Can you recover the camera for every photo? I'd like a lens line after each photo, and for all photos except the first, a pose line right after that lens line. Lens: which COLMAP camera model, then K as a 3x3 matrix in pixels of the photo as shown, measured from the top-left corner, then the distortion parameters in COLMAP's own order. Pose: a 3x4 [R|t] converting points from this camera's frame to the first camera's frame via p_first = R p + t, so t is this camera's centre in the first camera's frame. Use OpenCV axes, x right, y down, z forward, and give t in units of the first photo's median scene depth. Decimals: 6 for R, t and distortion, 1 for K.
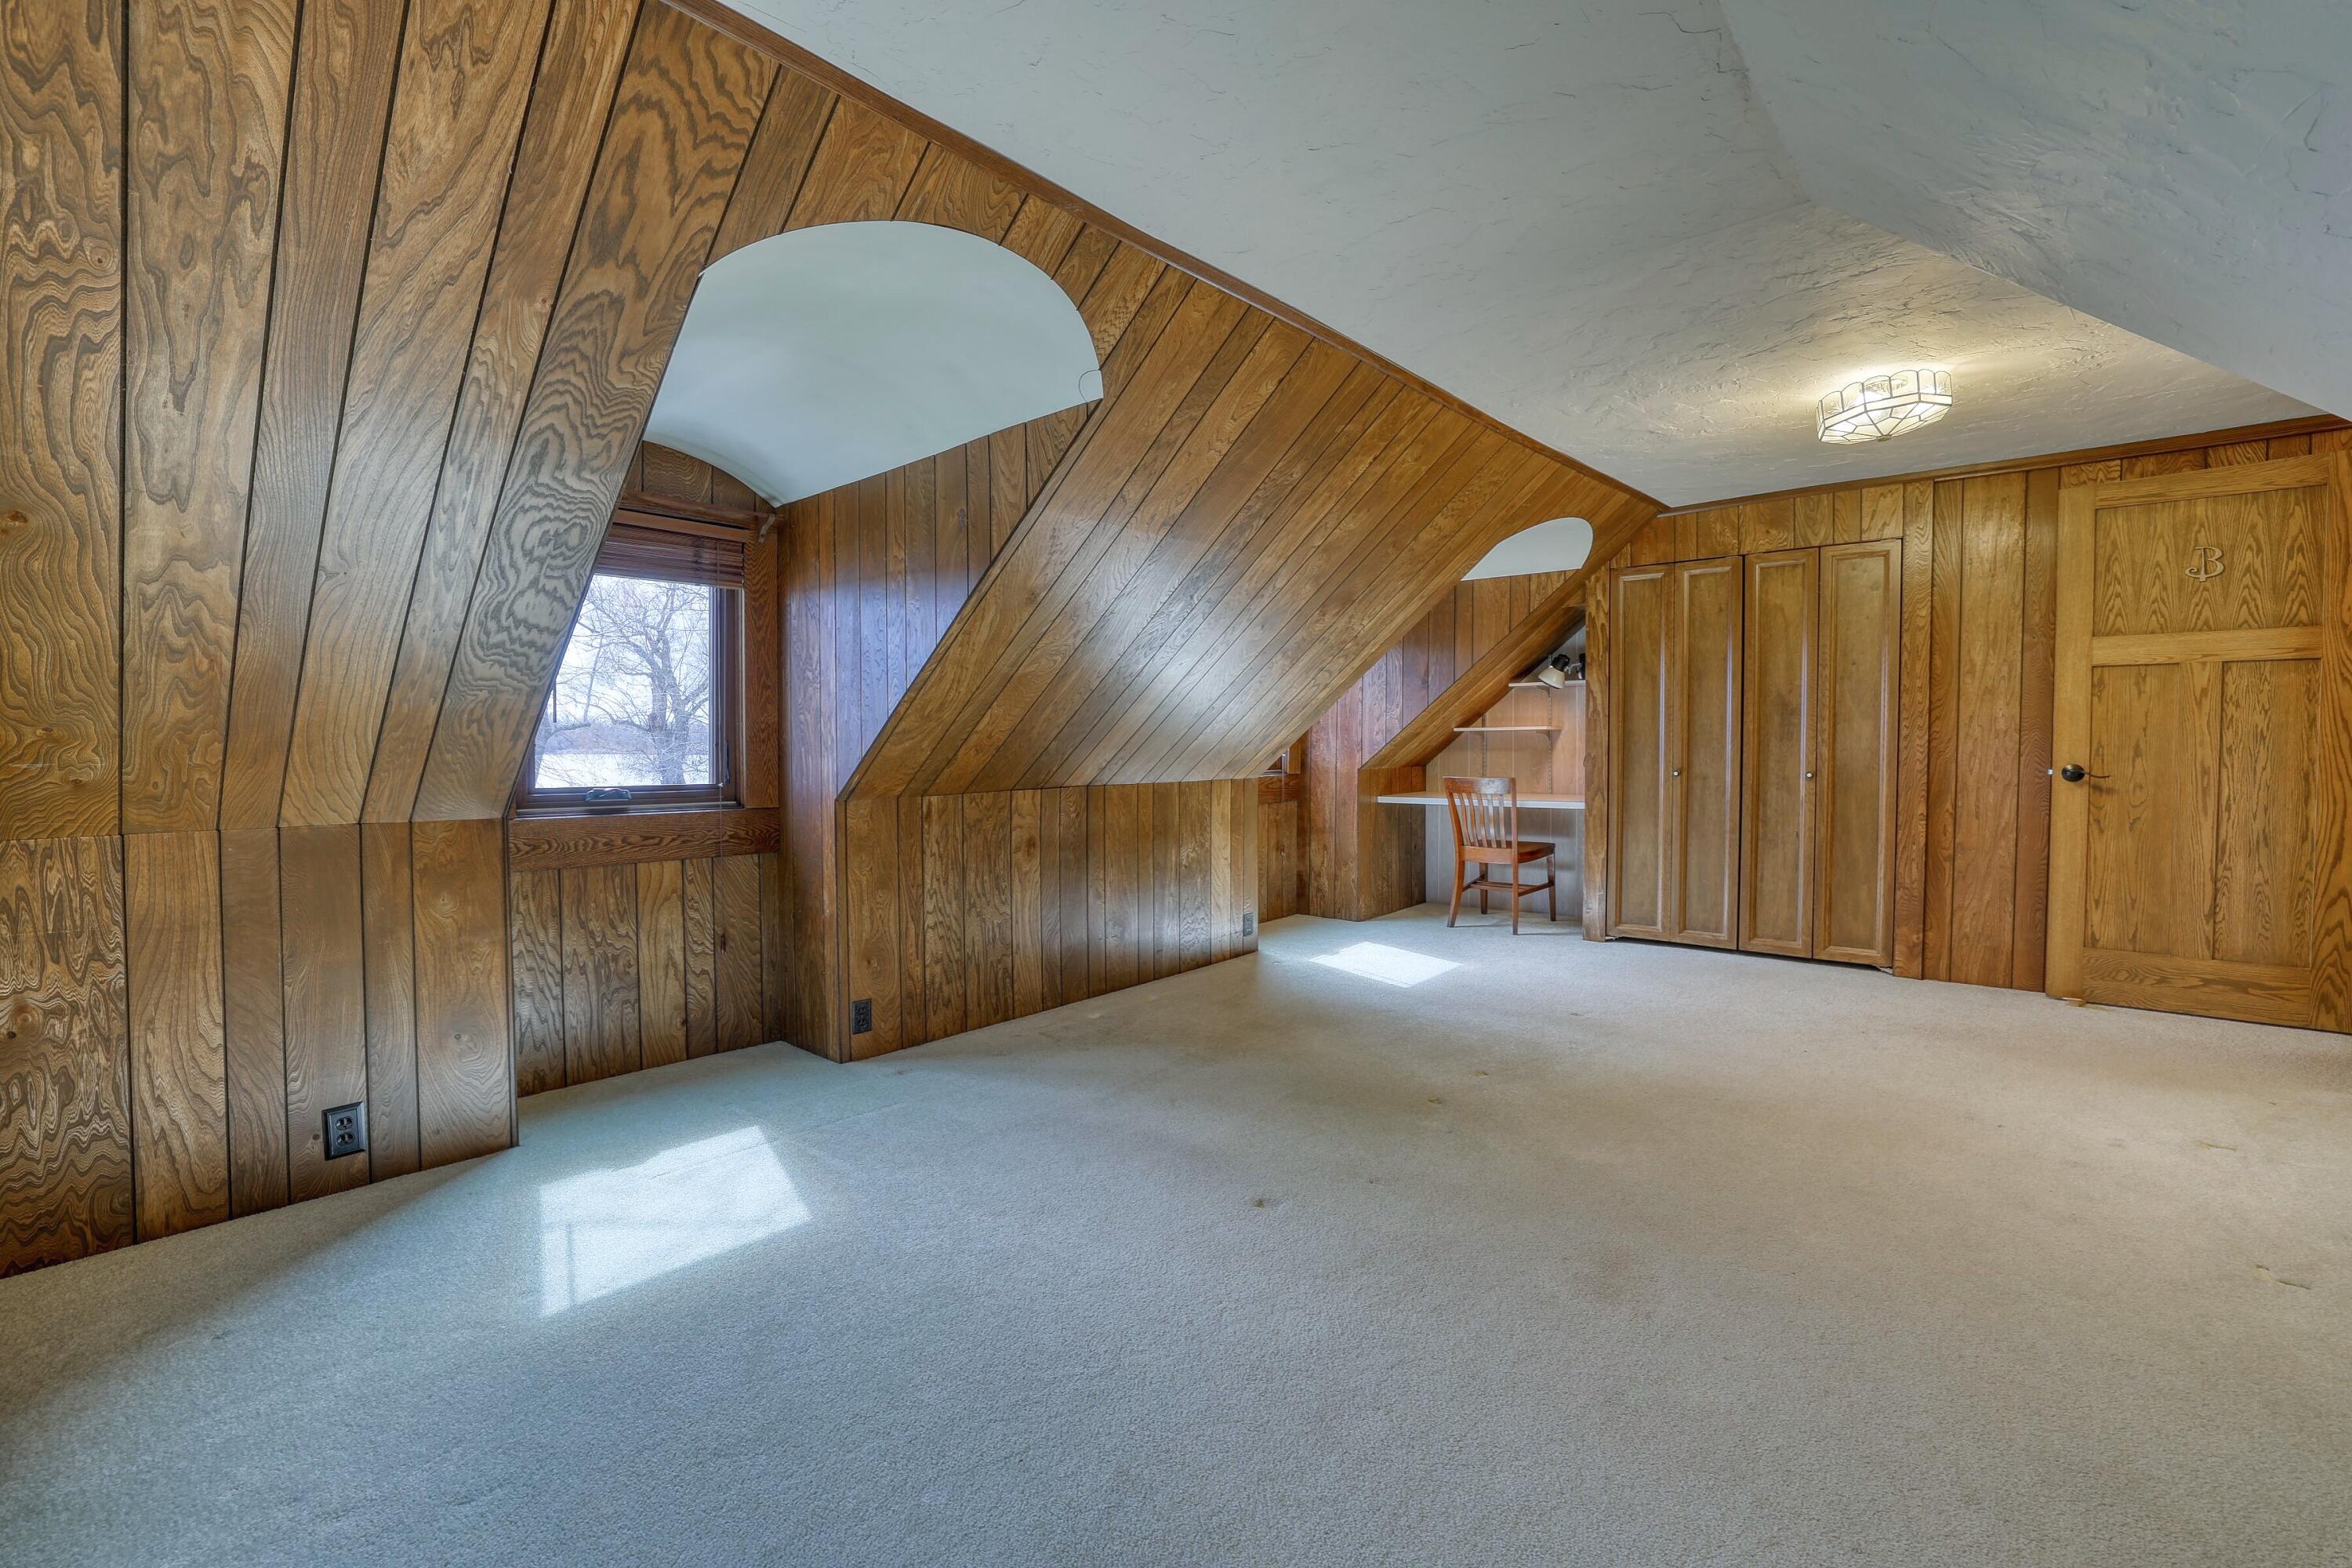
lens RADIAL K [[1016.0, 0, 1162.1], [0, 1016.0, 771.1], [0, 0, 1]] dist [-0.041139, 0.014578]
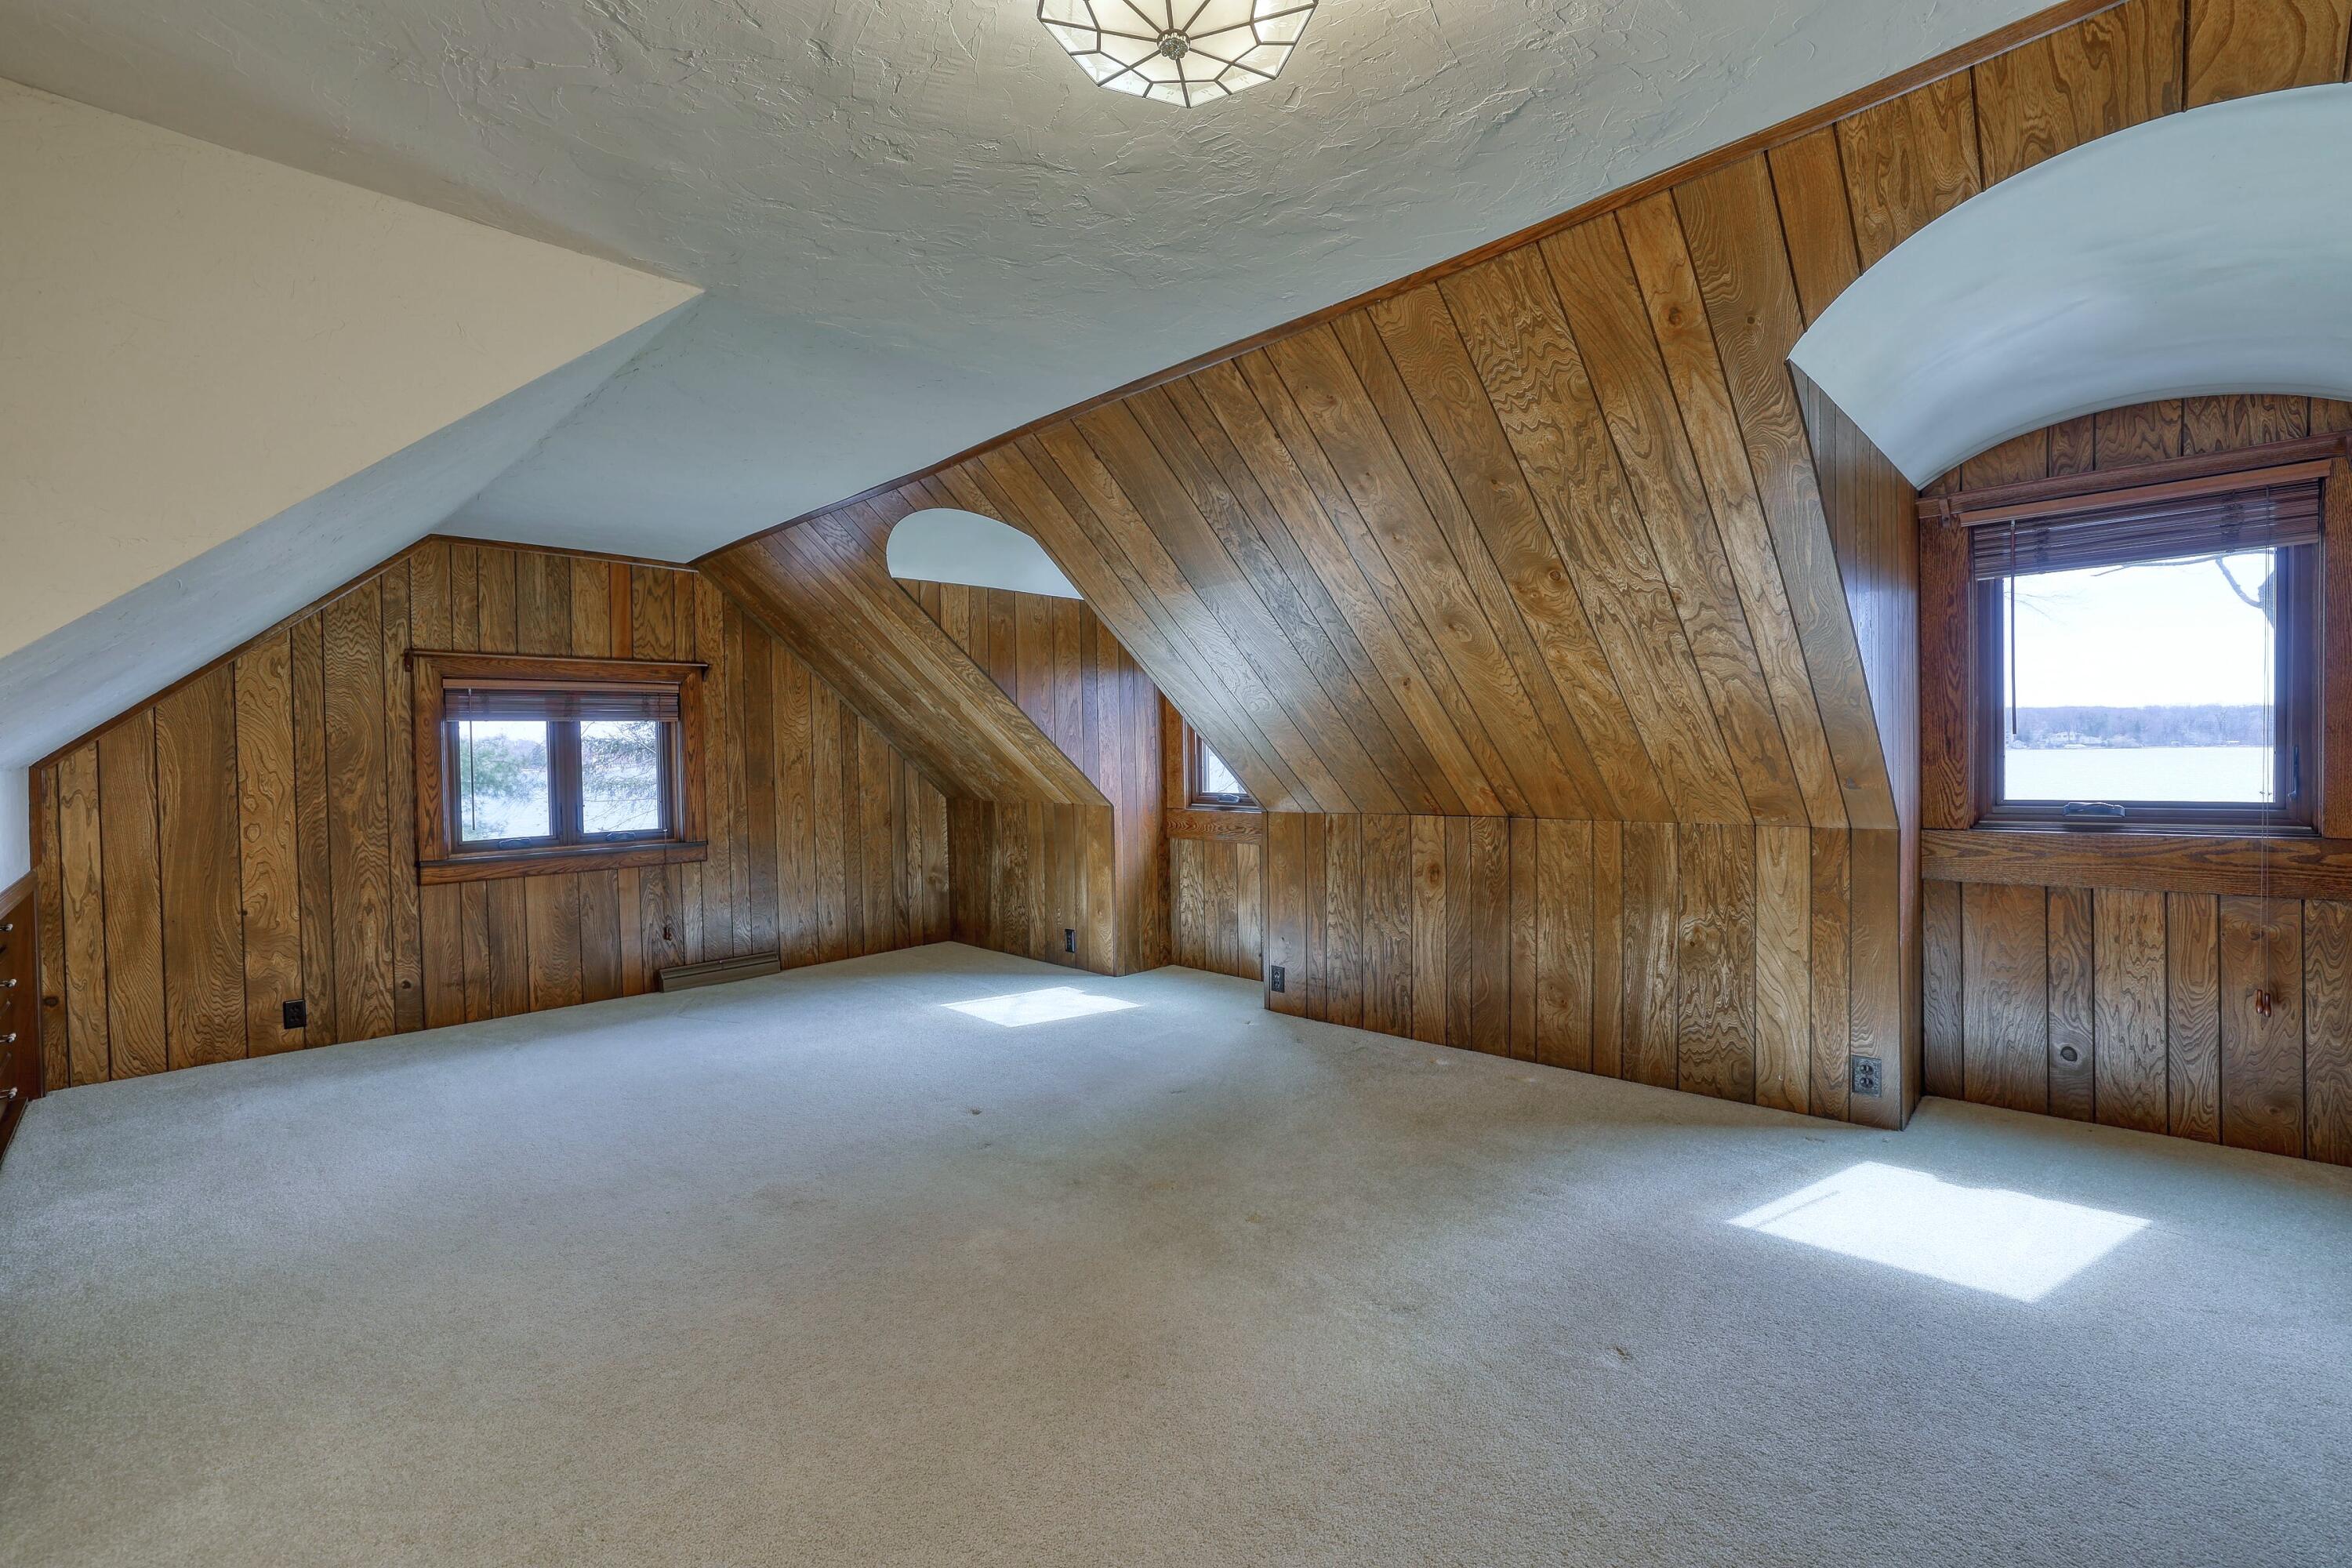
lens RADIAL K [[1016.0, 0, 1158.2], [0, 1016.0, 772.1], [0, 0, 1]] dist [-0.041139, 0.014578]
pose [[-0.042078, 0.021693, -0.998879, 0.915423], [-0.013145, 0.999666, 0.022264, -0.044781], [0.999028, 0.014067, -0.041779, 0.821161]]
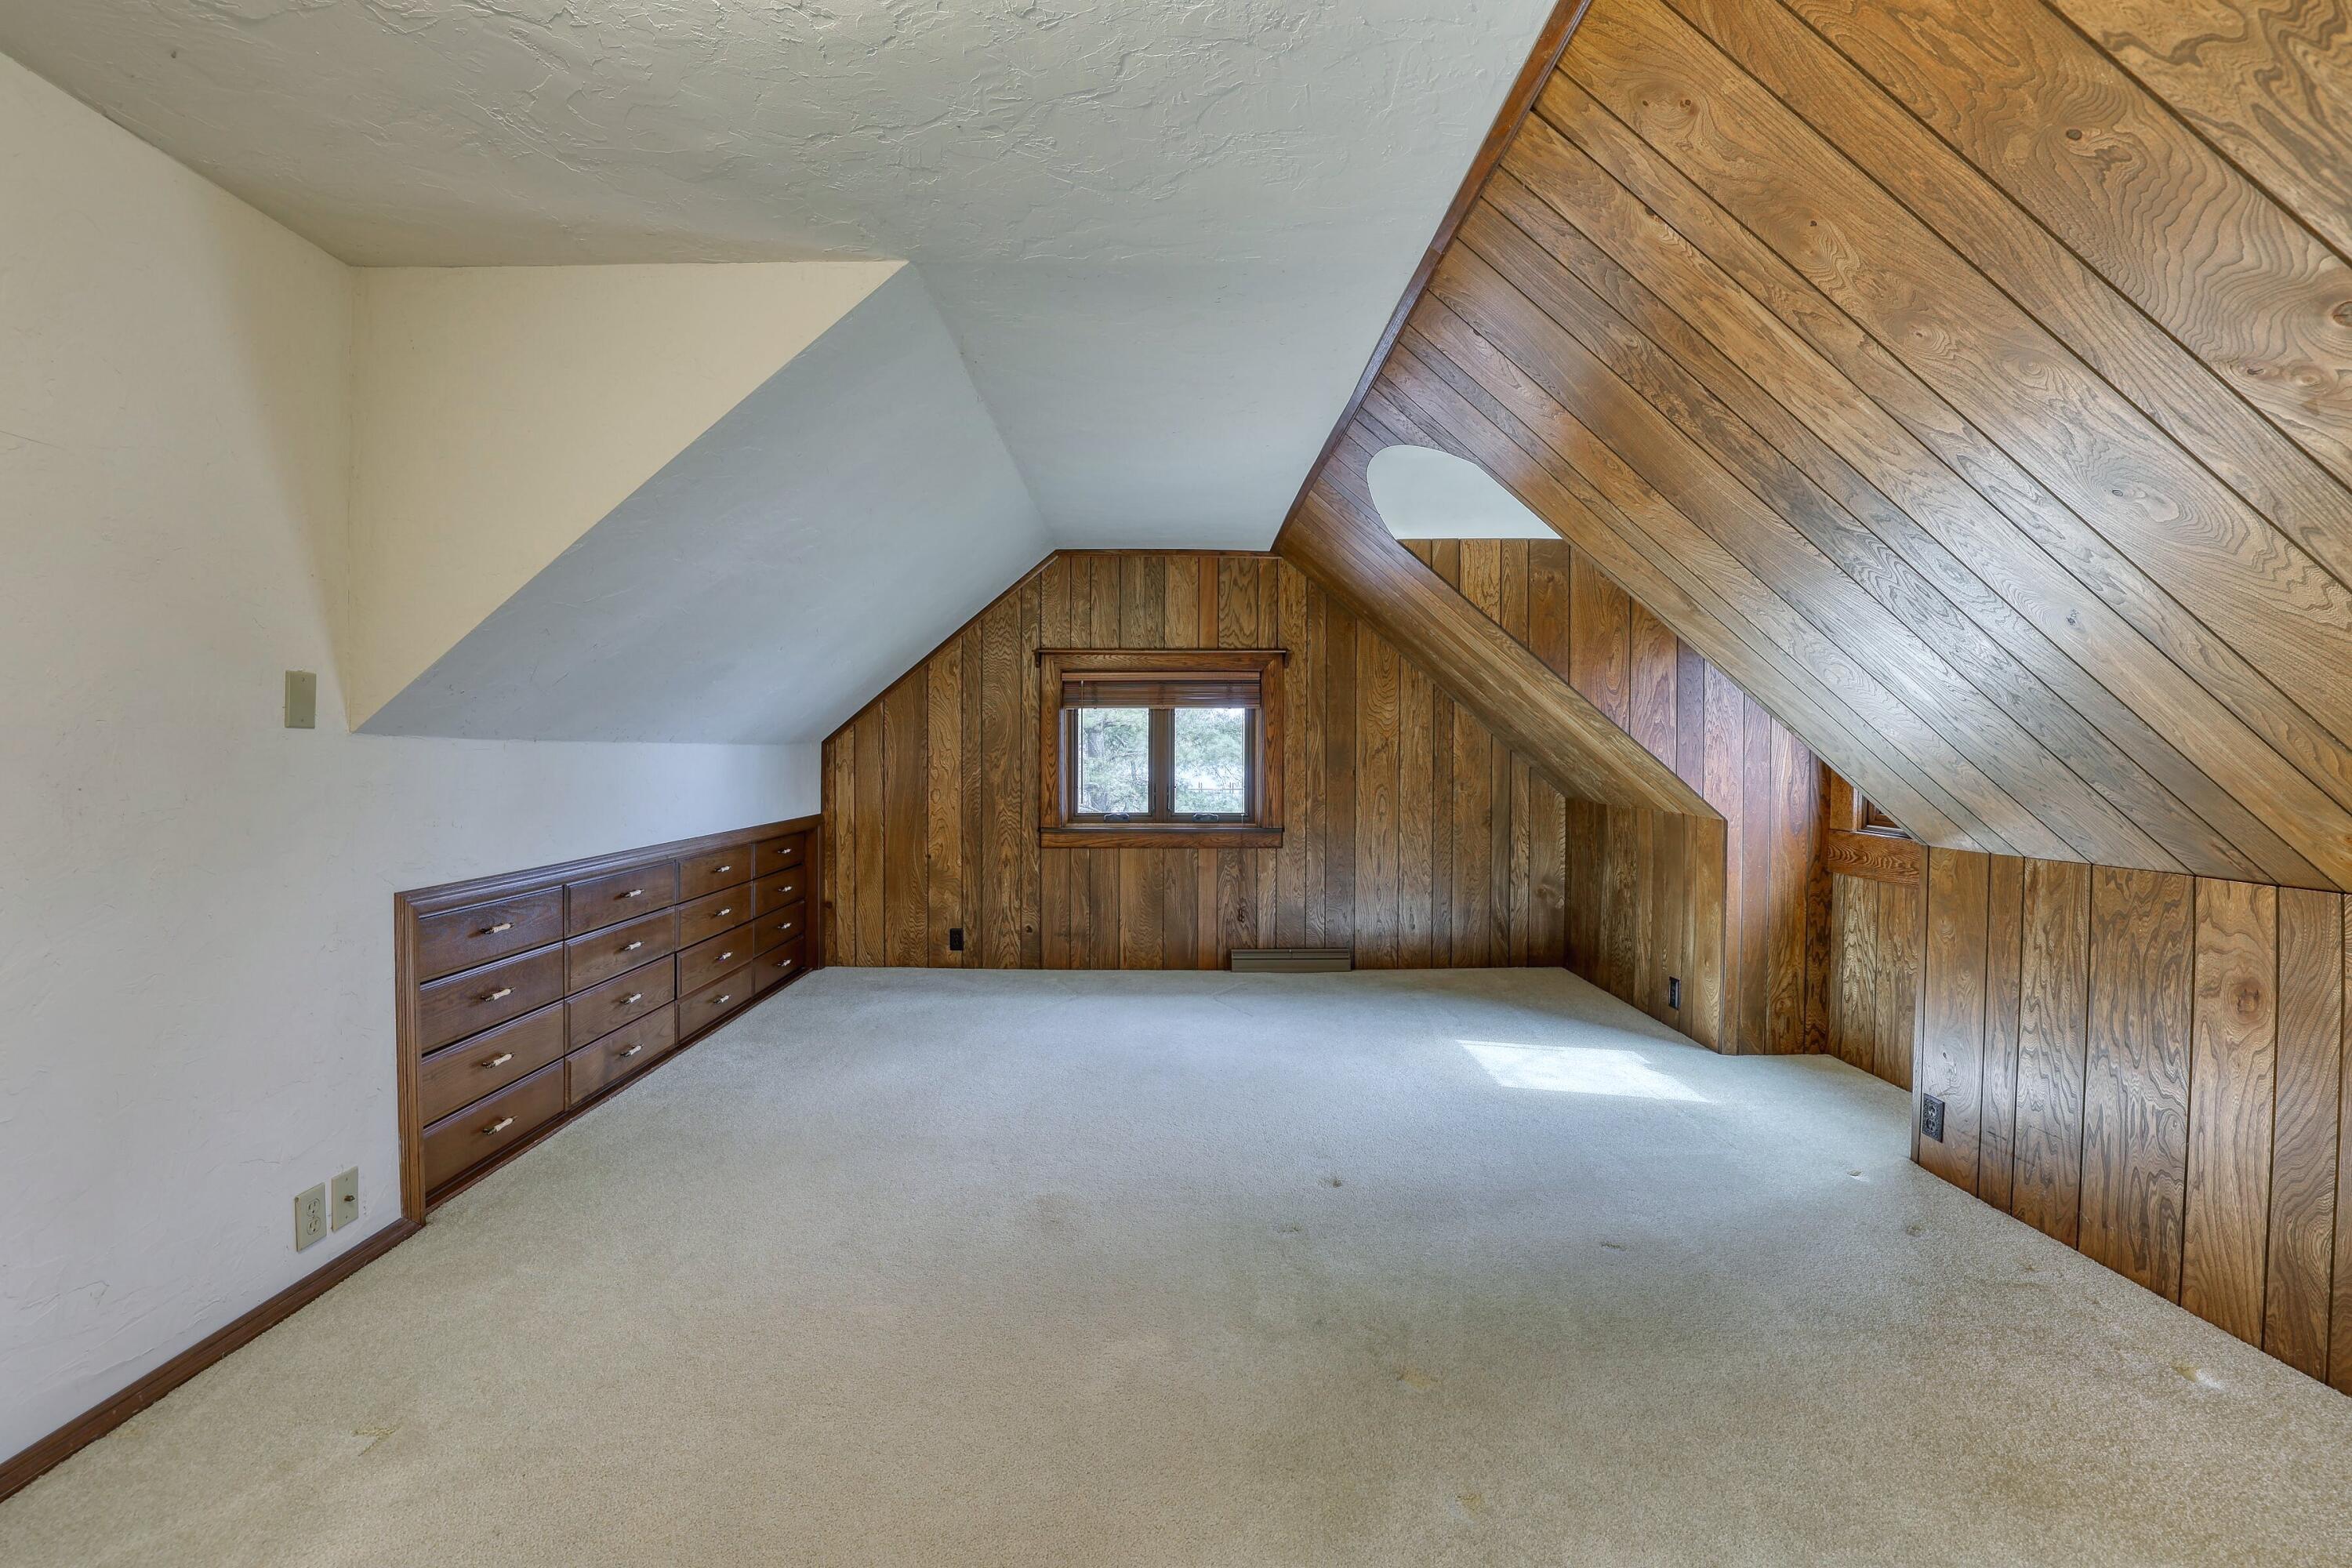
lens RADIAL K [[1016.0, 0, 1157.4], [0, 1016.0, 773.3], [0, 0, 1]] dist [-0.041139, 0.014578]
pose [[-0.739947, 0.016751, -0.672457, 0.623230], [-0.021212, 0.998612, 0.048217, -0.049729], [0.672331, 0.049942, -0.738564, 1.055608]]
